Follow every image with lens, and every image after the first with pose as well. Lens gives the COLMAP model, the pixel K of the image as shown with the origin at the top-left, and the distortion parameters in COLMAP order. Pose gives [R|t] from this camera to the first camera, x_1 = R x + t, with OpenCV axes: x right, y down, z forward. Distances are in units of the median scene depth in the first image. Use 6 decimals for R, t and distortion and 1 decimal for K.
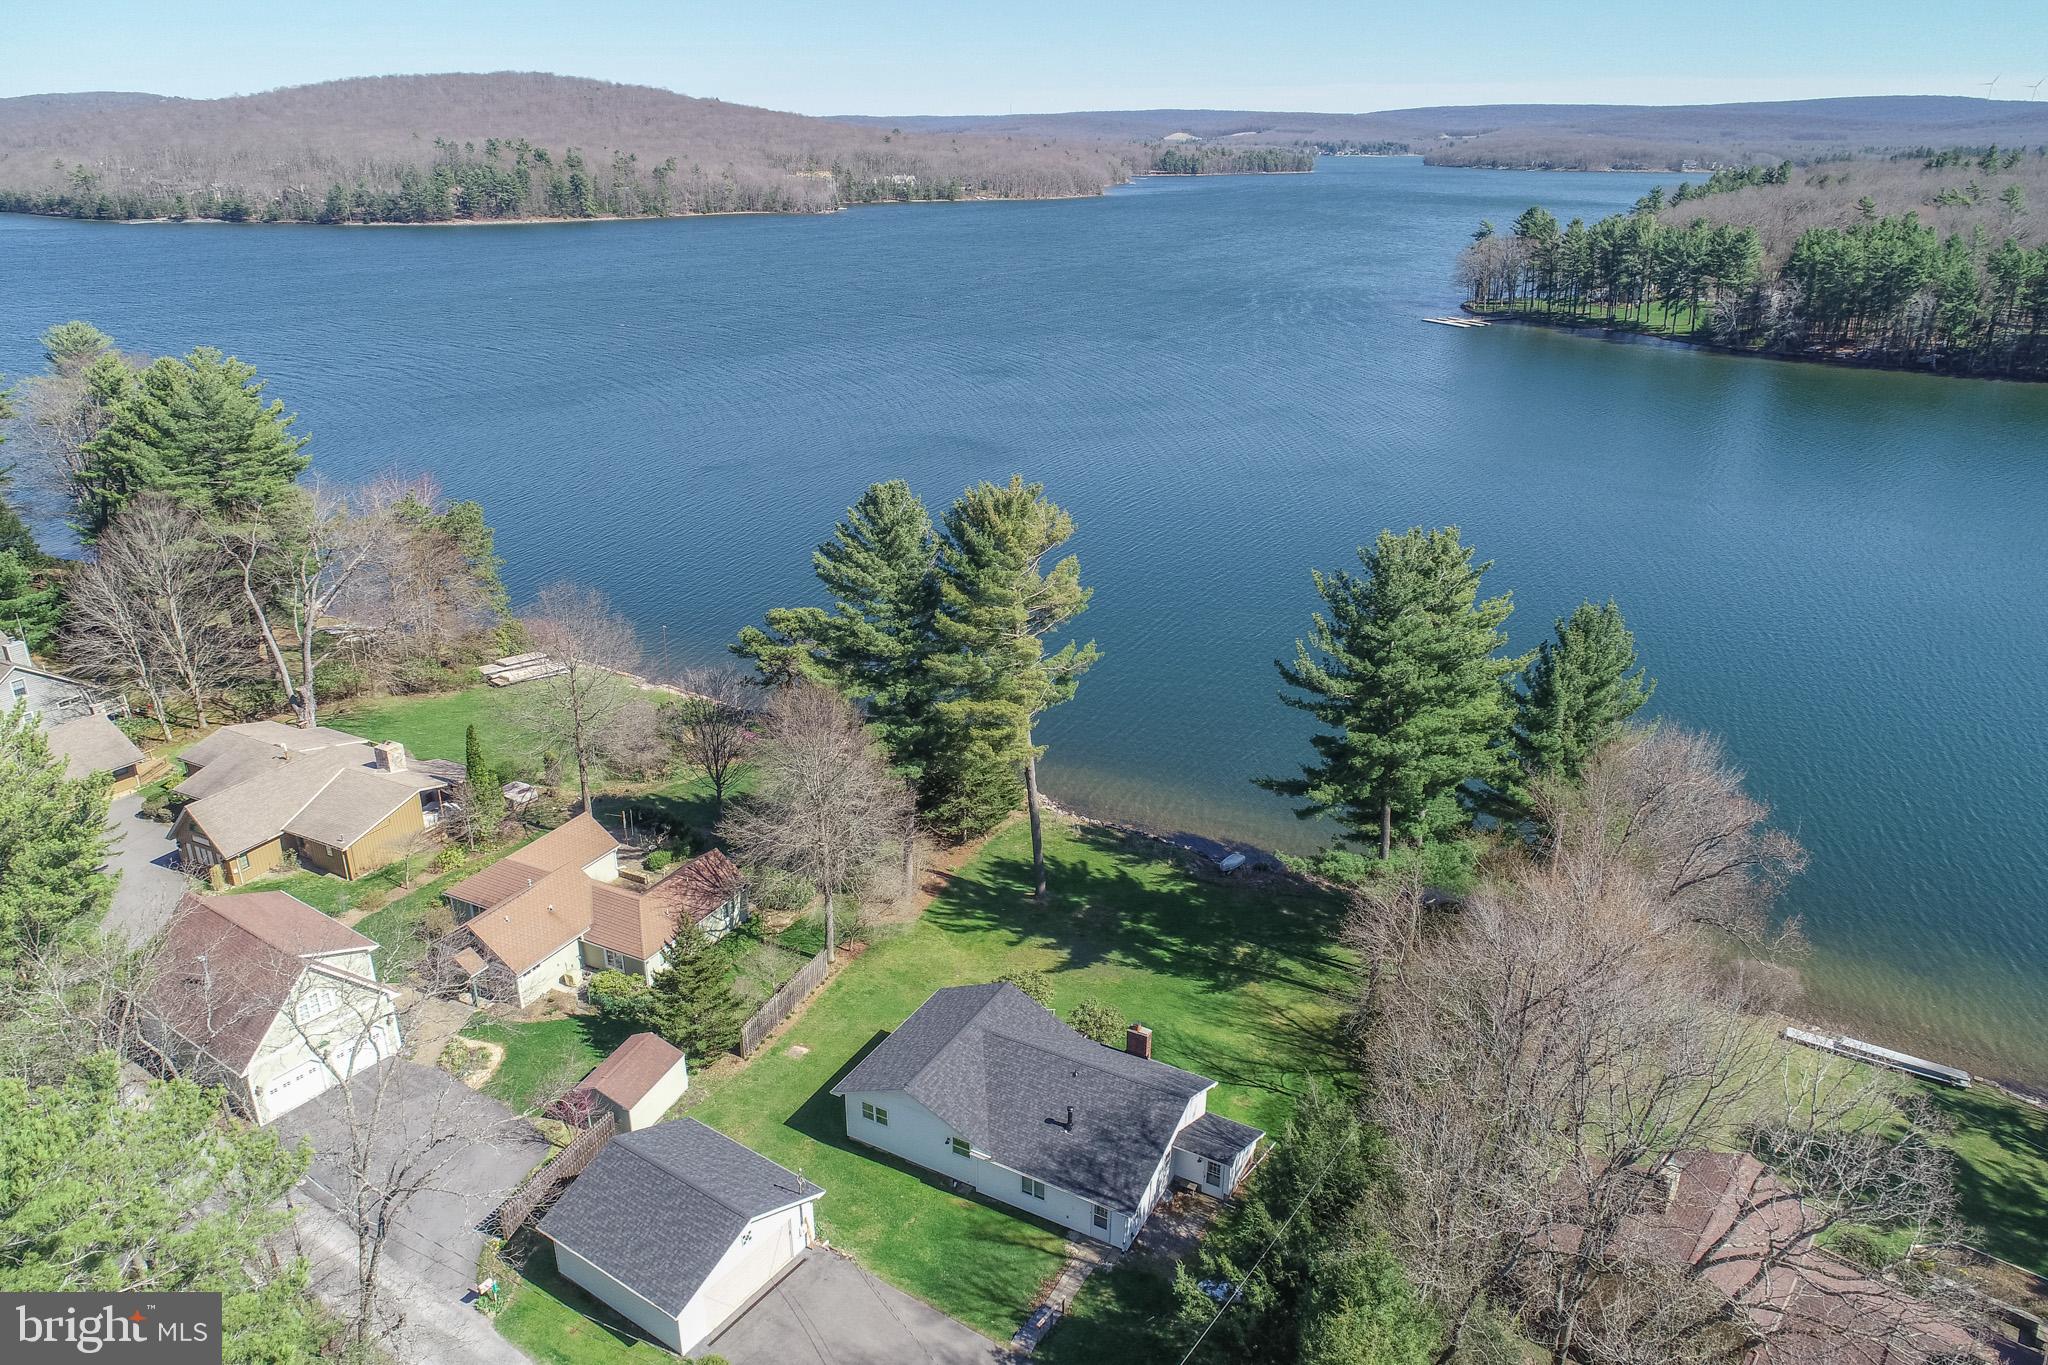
lens RADIAL K [[1372.1, 0, 1024.2], [0, 1372.1, 685.0], [0, 0, 1]] dist [-0.004018, 0.001188]
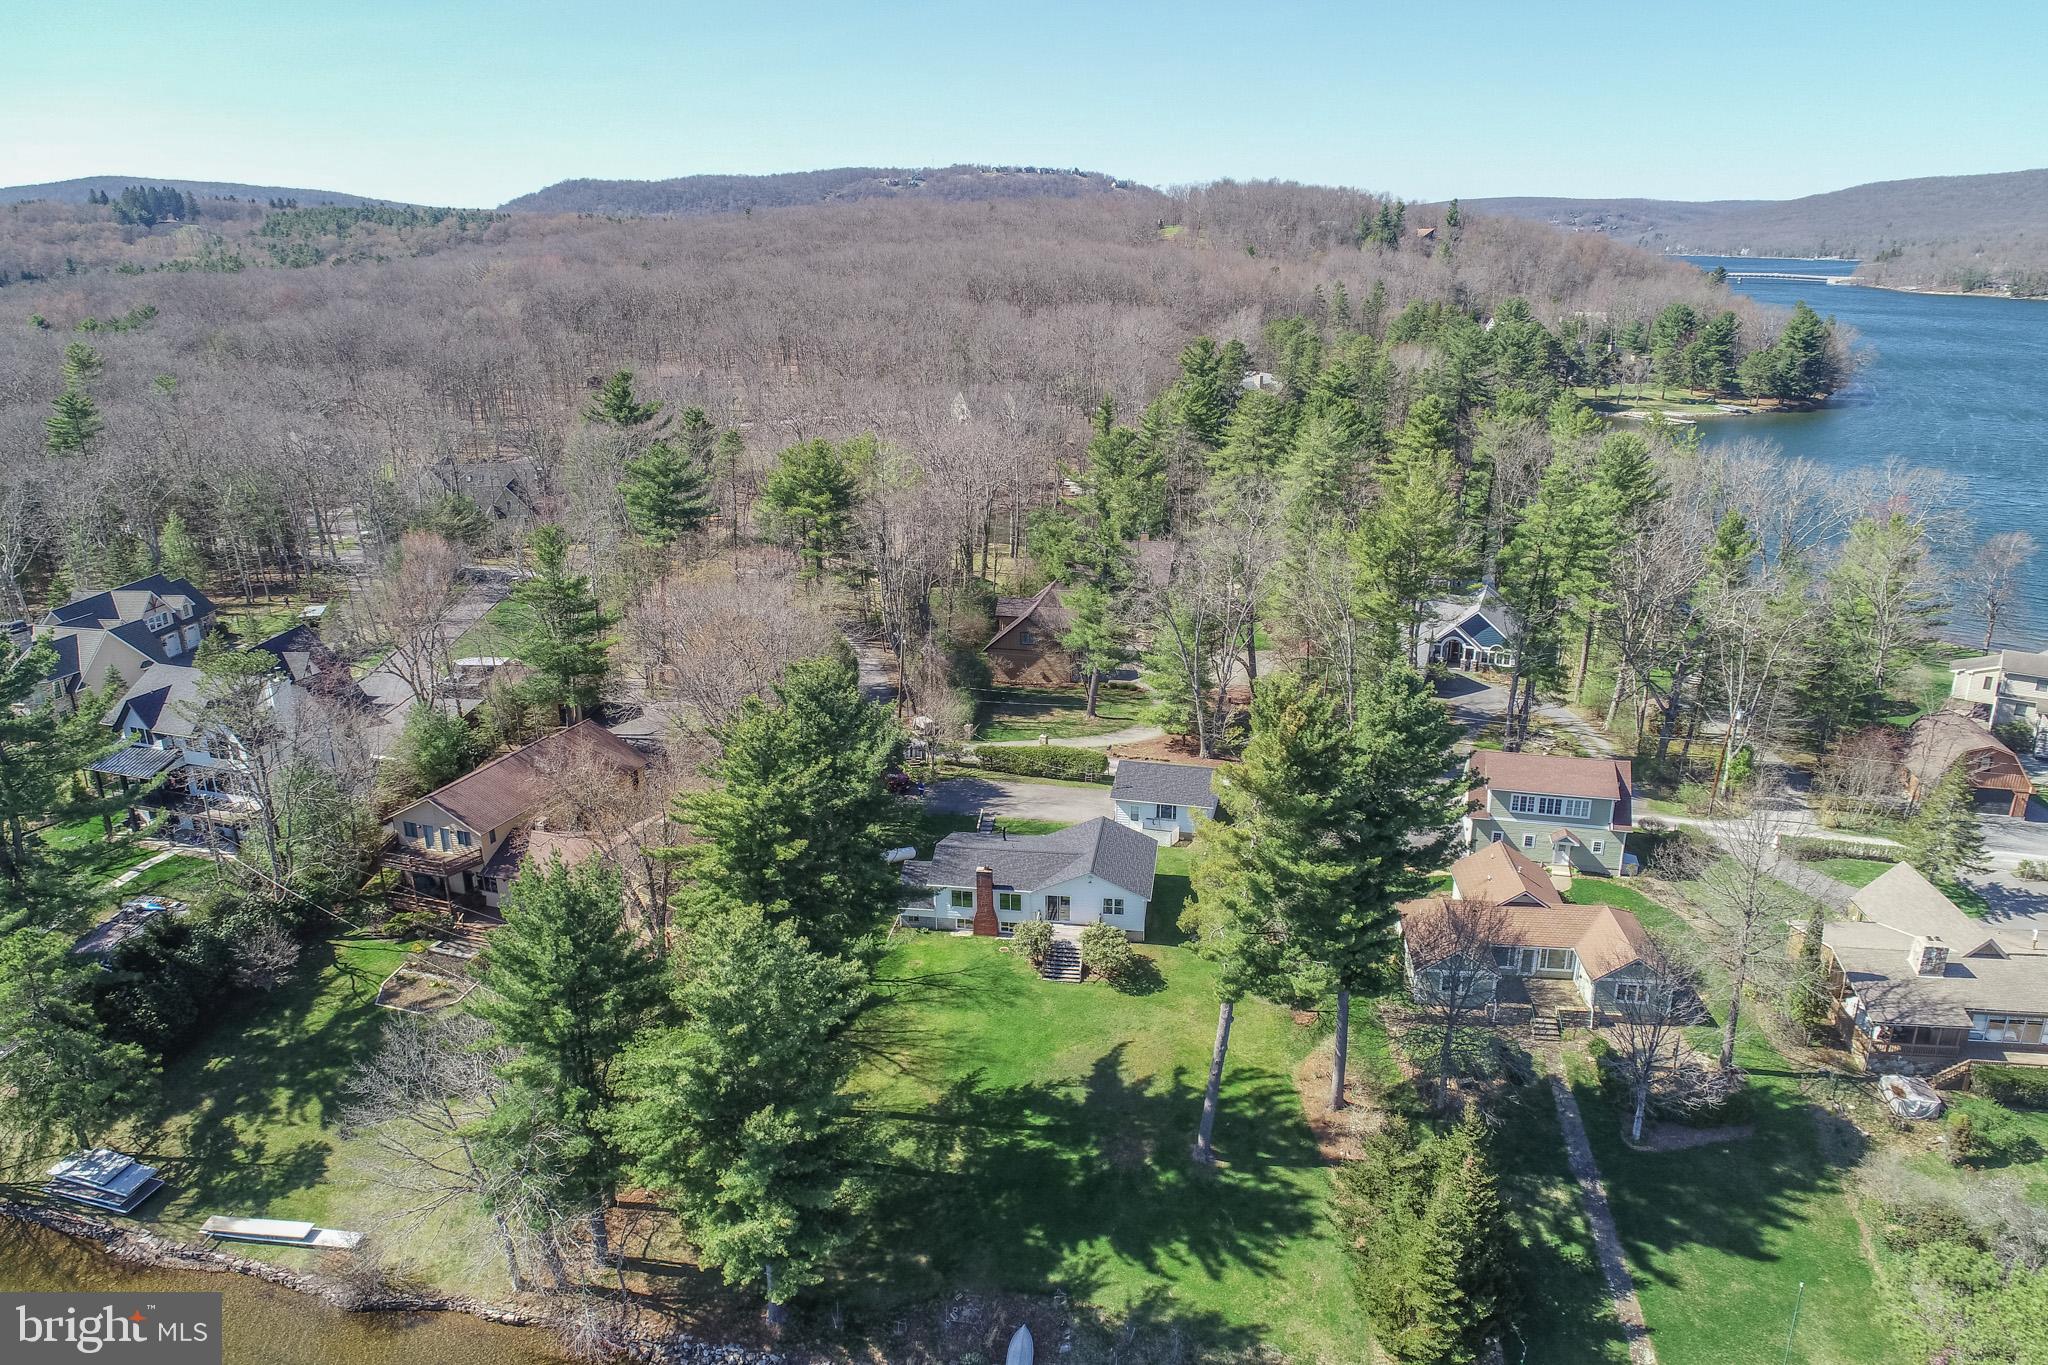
lens RADIAL K [[1372.1, 0, 1024.2], [0, 1372.1, 685.0], [0, 0, 1]] dist [-0.004018, 0.001188]
pose [[-0.935655, 0.114468, -0.333835, 0.375947], [-0.128863, 0.769811, 0.625129, -0.594805], [0.328548, 0.627924, -0.705527, 1.433470]]
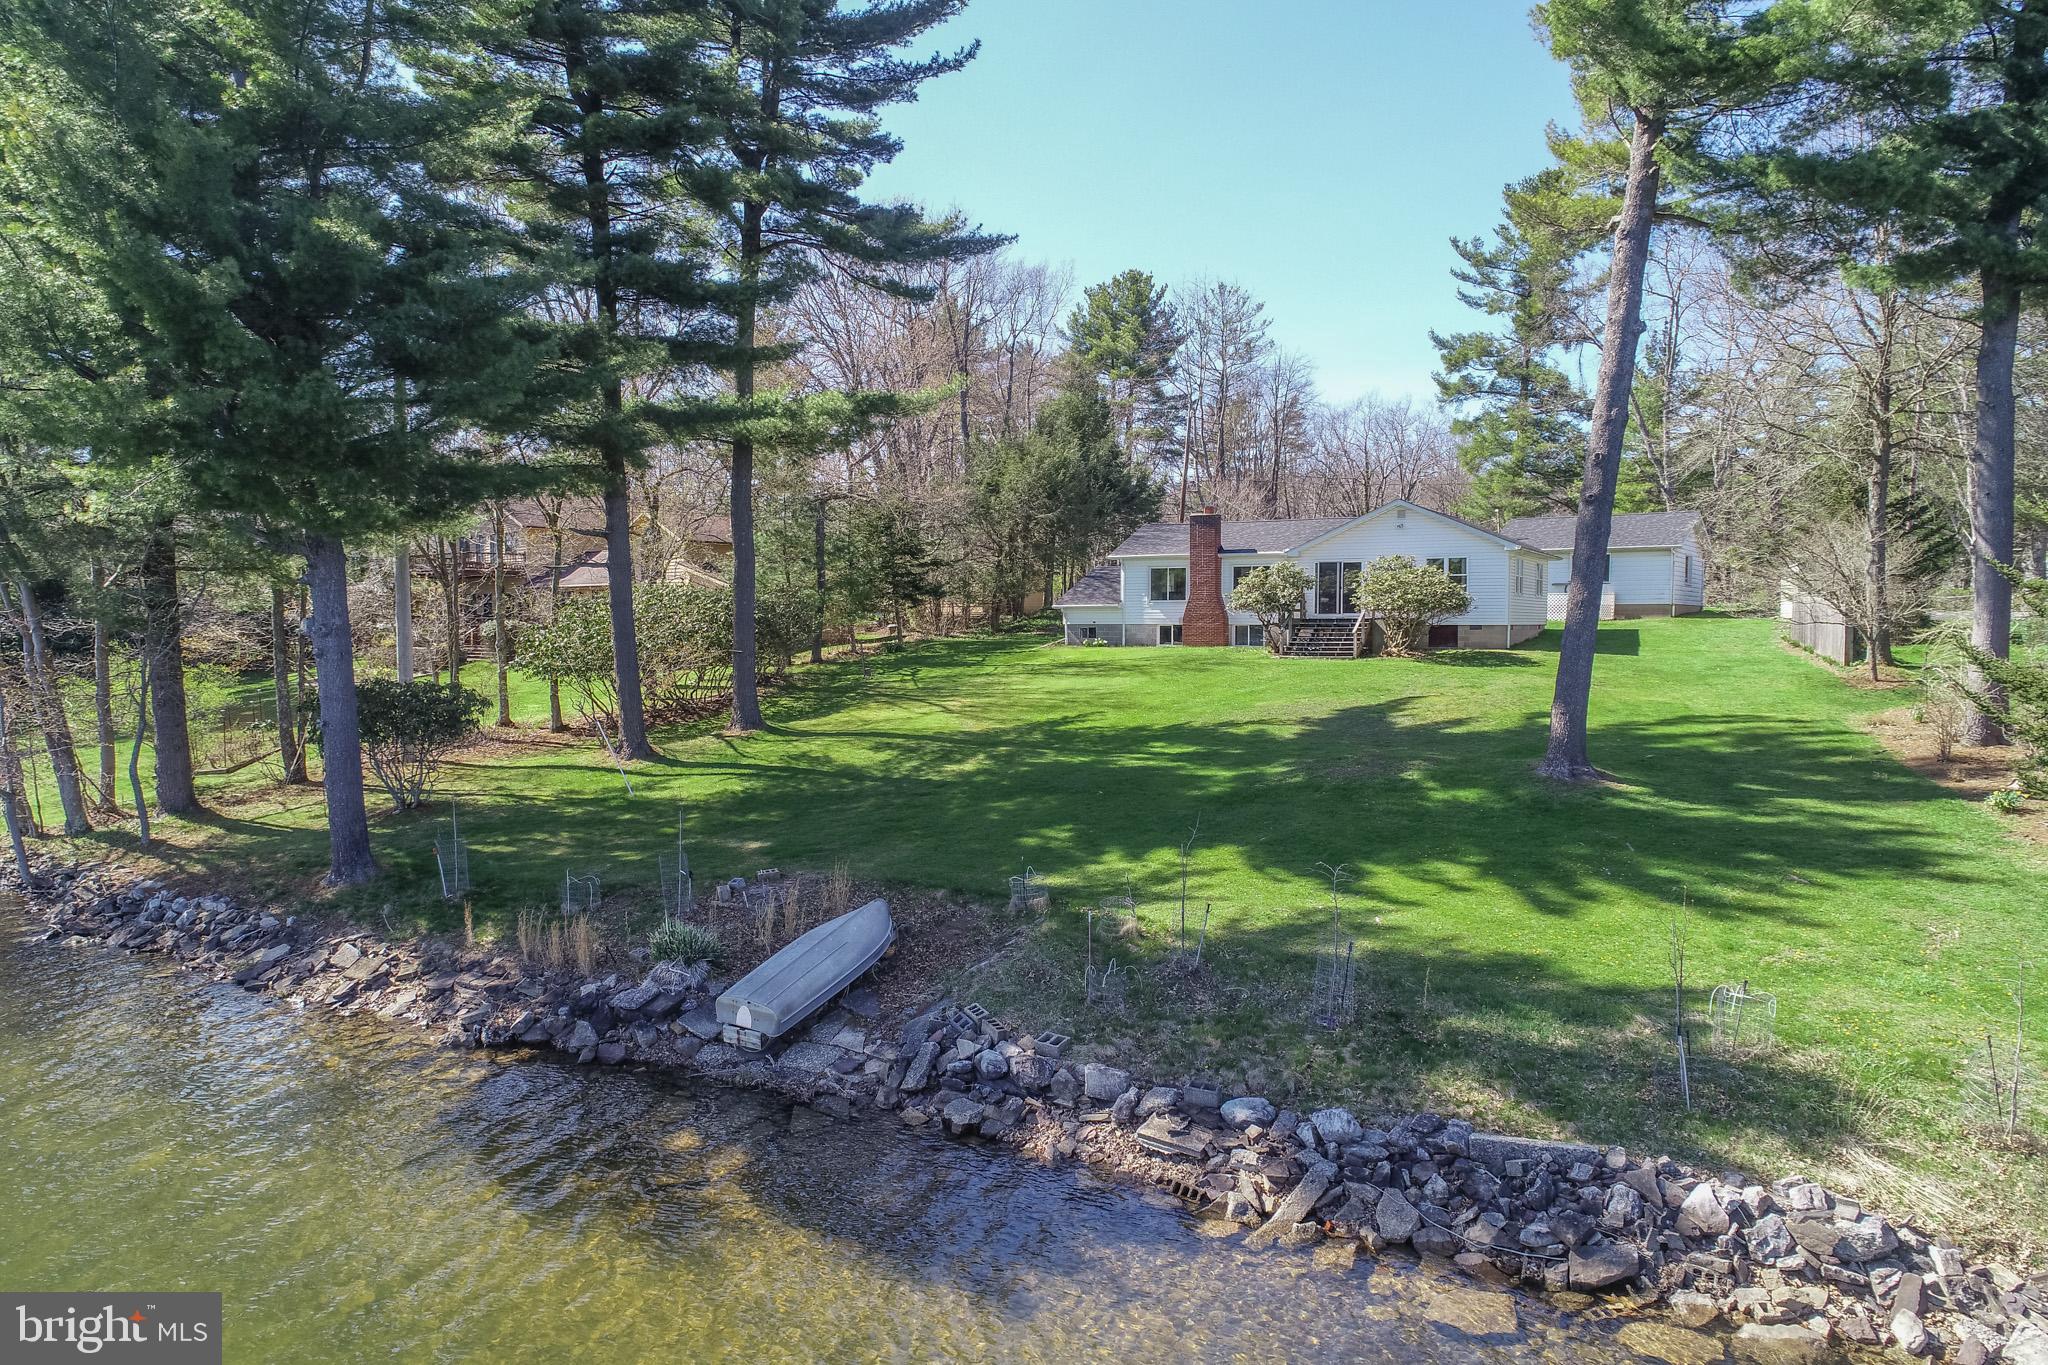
lens RADIAL K [[1374.6, 0, 1022.1], [0, 1374.6, 680.7], [0, 0, 1]] dist [-0.003506, 0.001139]
pose [[-0.999966, -0.003717, 0.007372, 0.137893], [-0.000358, 0.911581, 0.411120, 0.012316], [-0.008249, 0.411103, -0.911552, 1.326988]]
